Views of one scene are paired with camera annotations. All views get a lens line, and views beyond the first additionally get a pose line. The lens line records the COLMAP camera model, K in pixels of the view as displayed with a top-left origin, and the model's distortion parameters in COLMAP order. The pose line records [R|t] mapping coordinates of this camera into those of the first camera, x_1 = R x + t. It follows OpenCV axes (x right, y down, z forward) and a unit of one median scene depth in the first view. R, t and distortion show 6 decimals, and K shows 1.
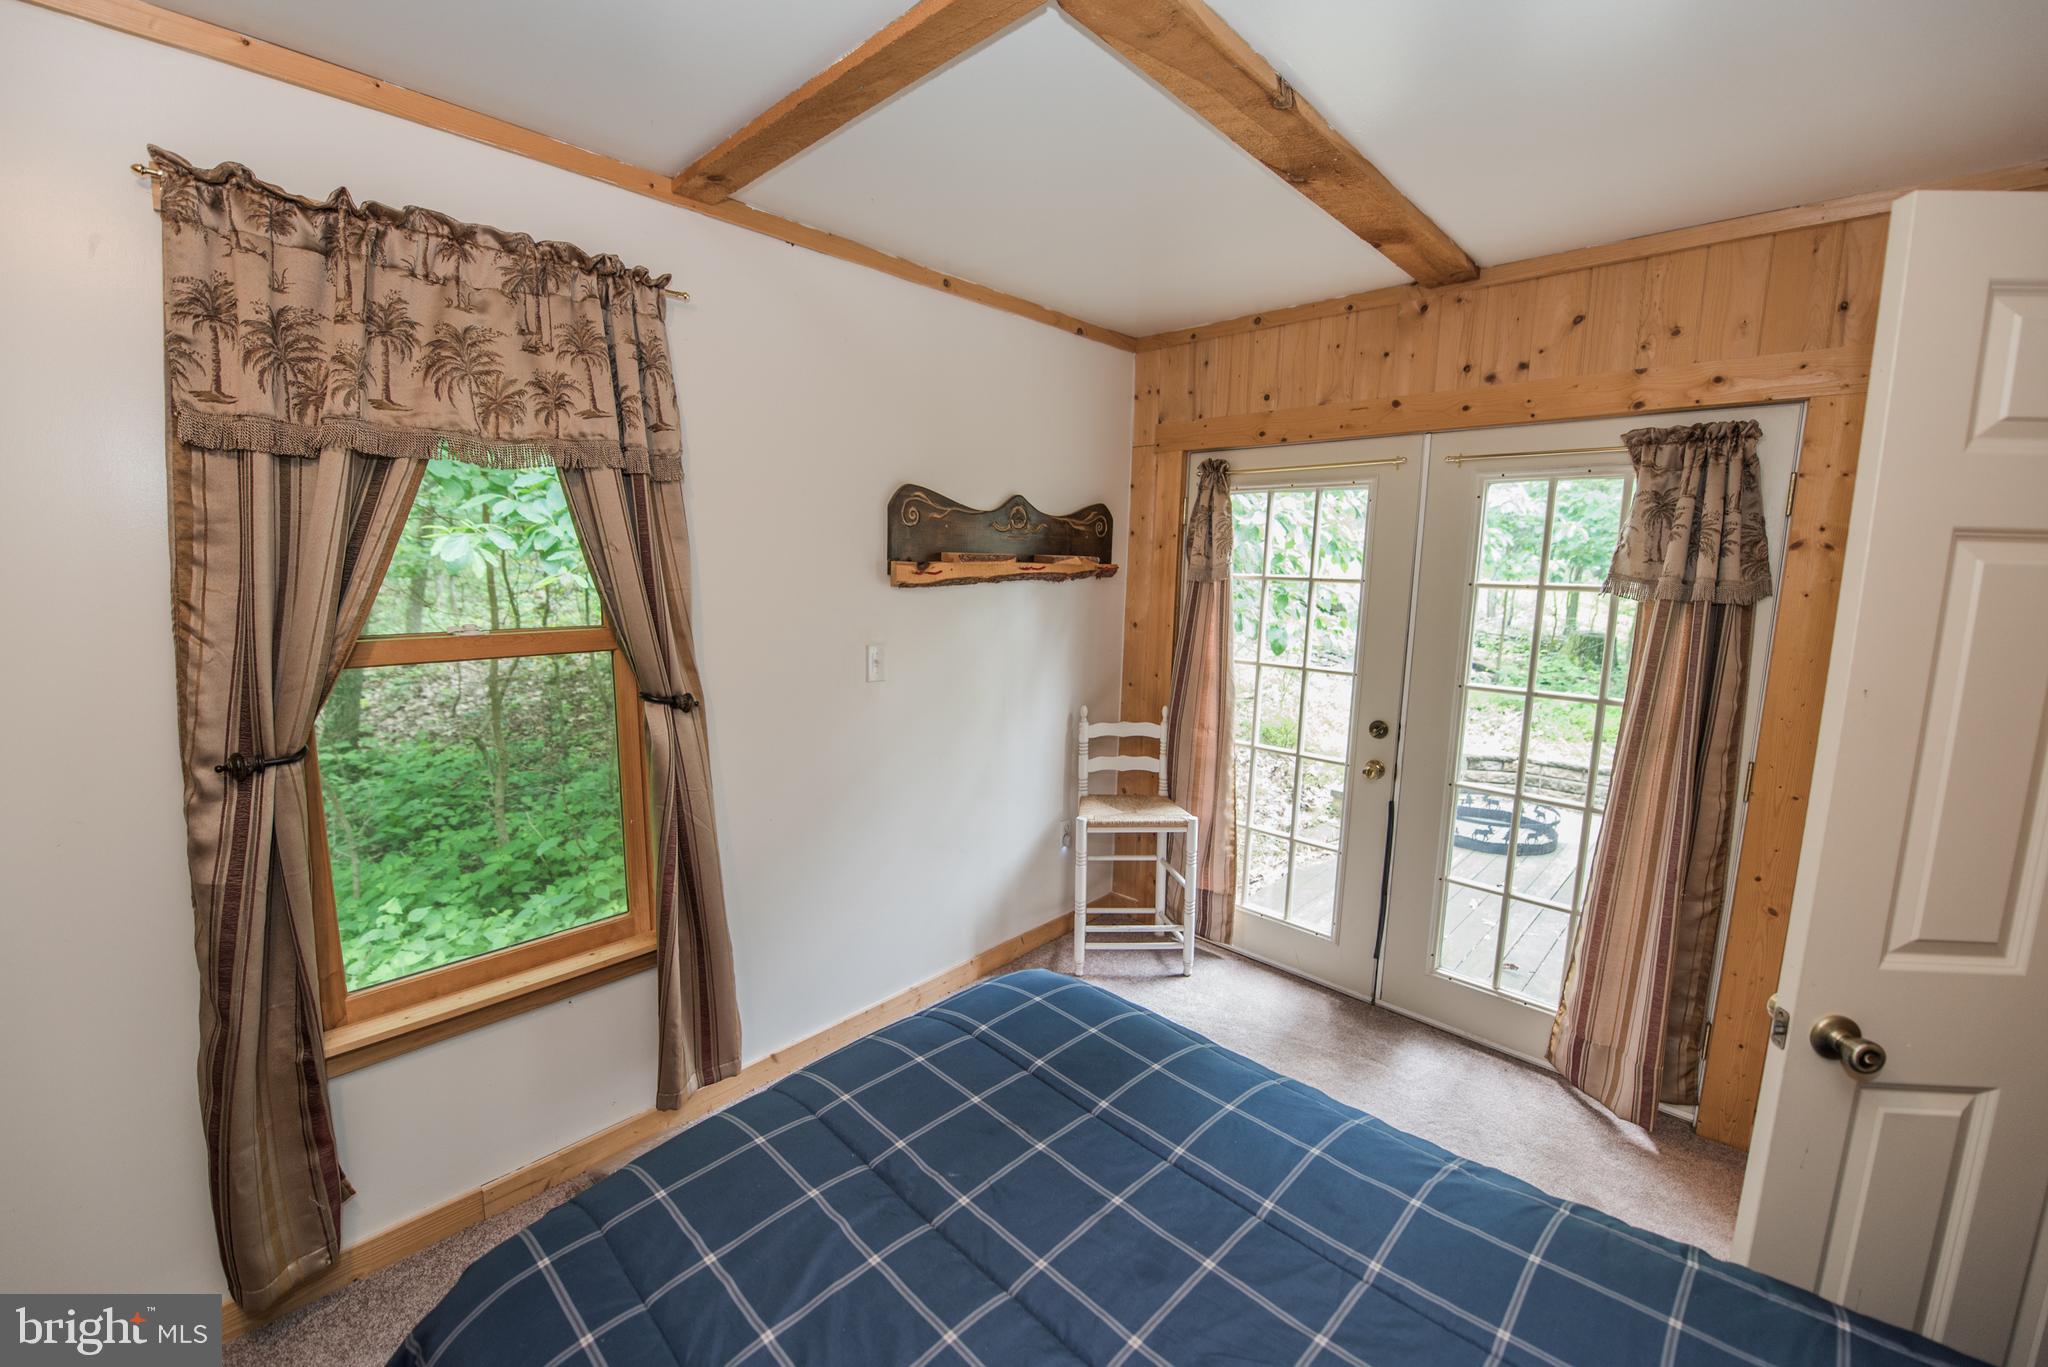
lens RADIAL K [[816.4, 0, 1020.6], [0, 816.4, 679.6], [0, 0, 1]] dist [-0.015607, -0.002375]
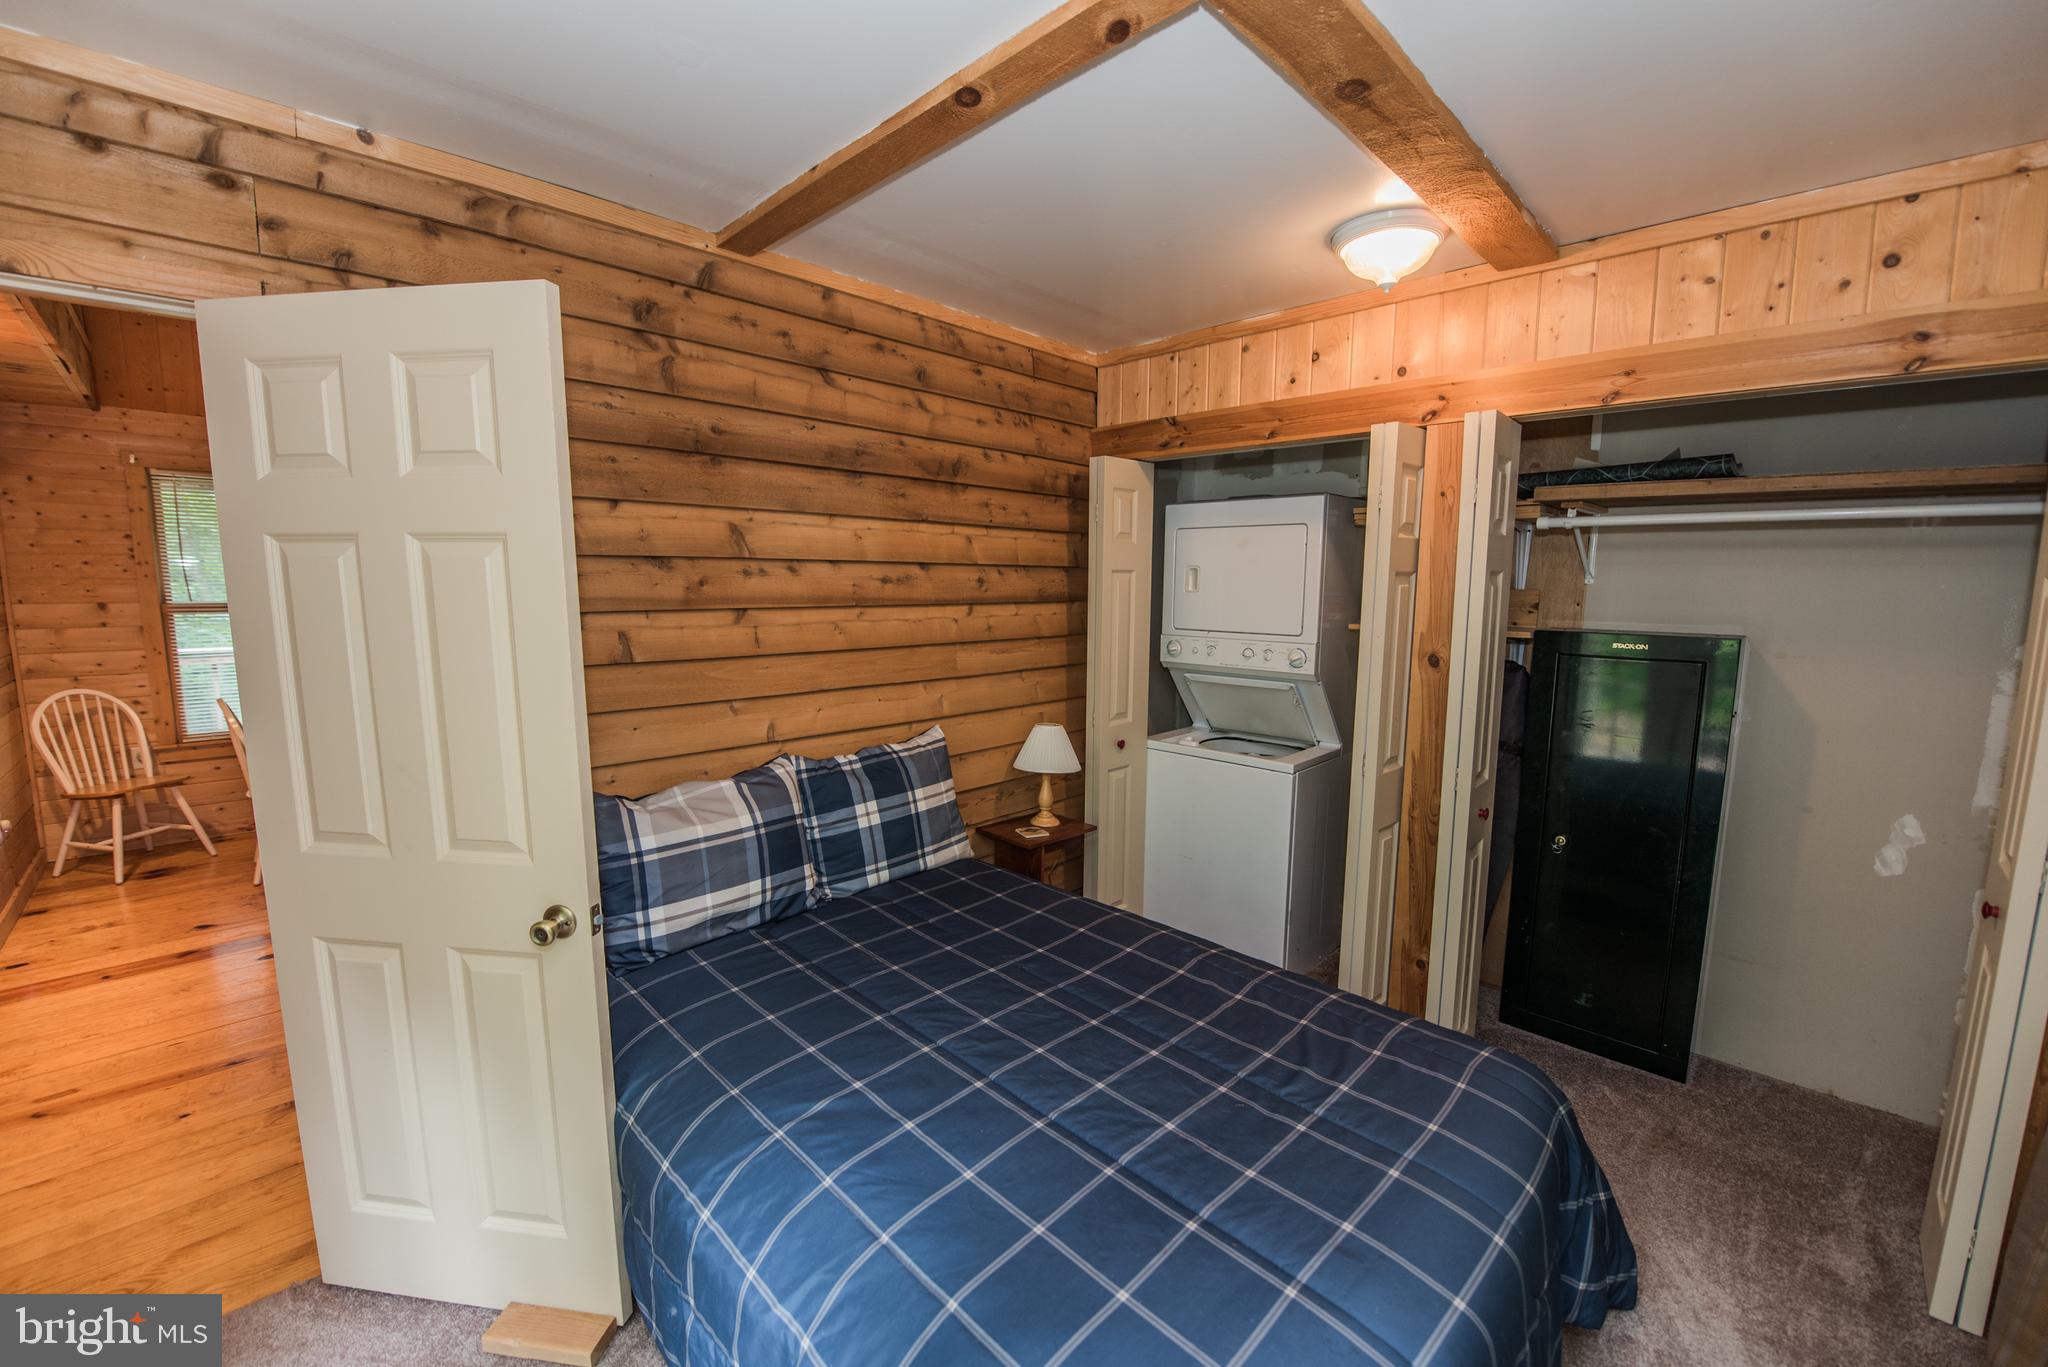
lens RADIAL K [[816.4, 0, 1015.0], [0, 816.4, 683.2], [0, 0, 1]] dist [-0.015607, -0.002375]
pose [[-0.999330, -0.030662, 0.019995, 0.127995], [-0.024180, 0.963030, 0.268308, -0.147637], [-0.027482, 0.267645, -0.963126, 1.045626]]
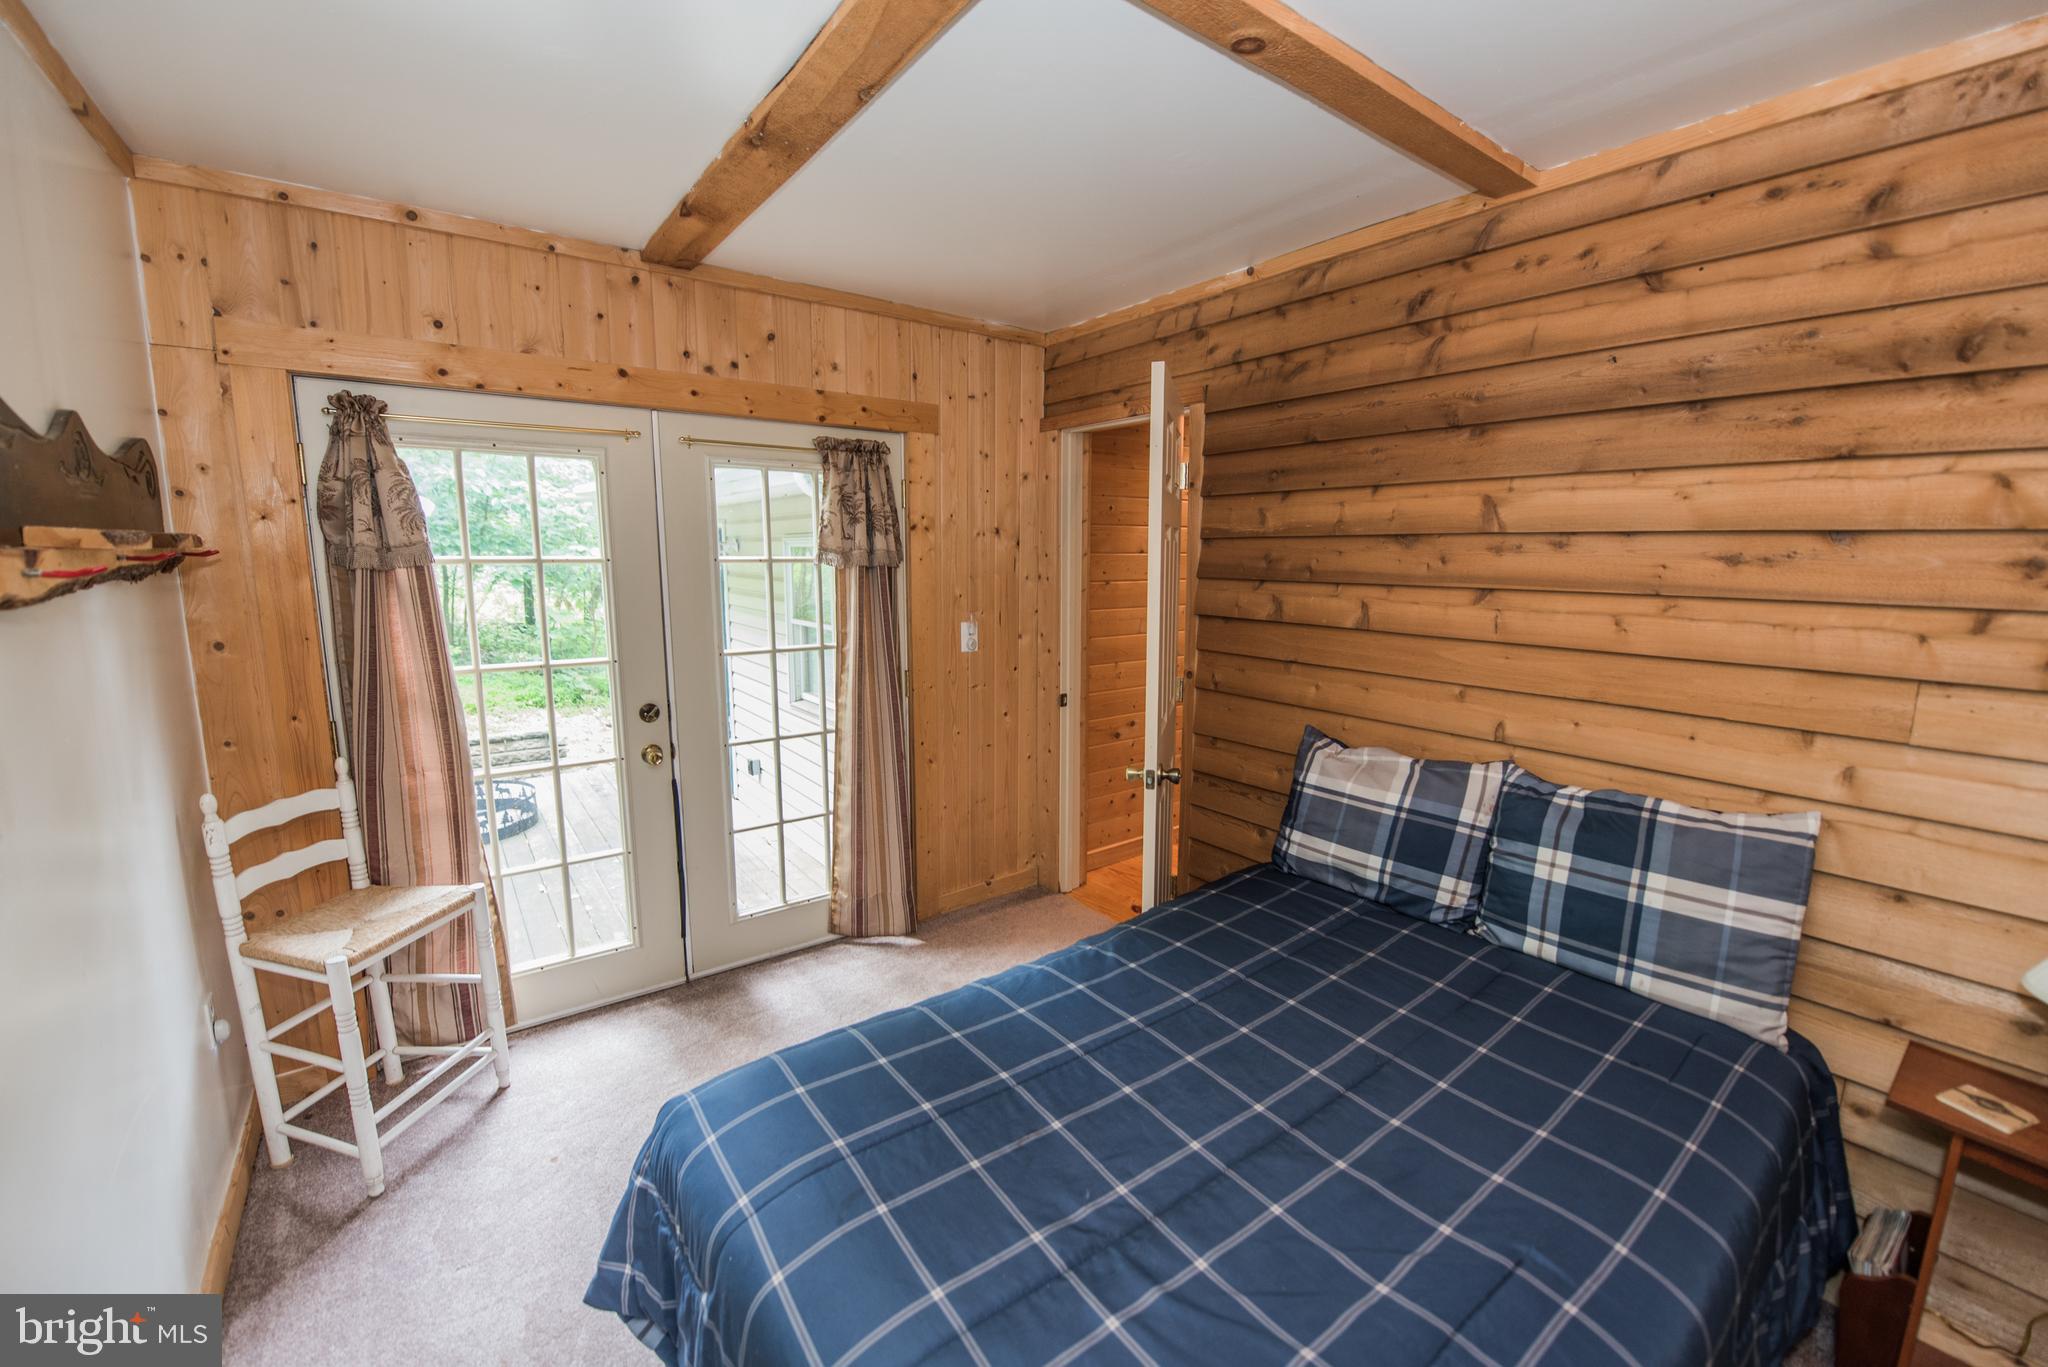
lens RADIAL K [[816.4, 0, 1017.7], [0, 816.4, 679.7], [0, 0, 1]] dist [-0.015607, -0.002375]
pose [[0.172307, -0.170703, 0.970140, -0.483889], [0.138073, 0.979332, 0.147798, -0.069523], [-0.975319, 0.108483, 0.192315, 0.439758]]
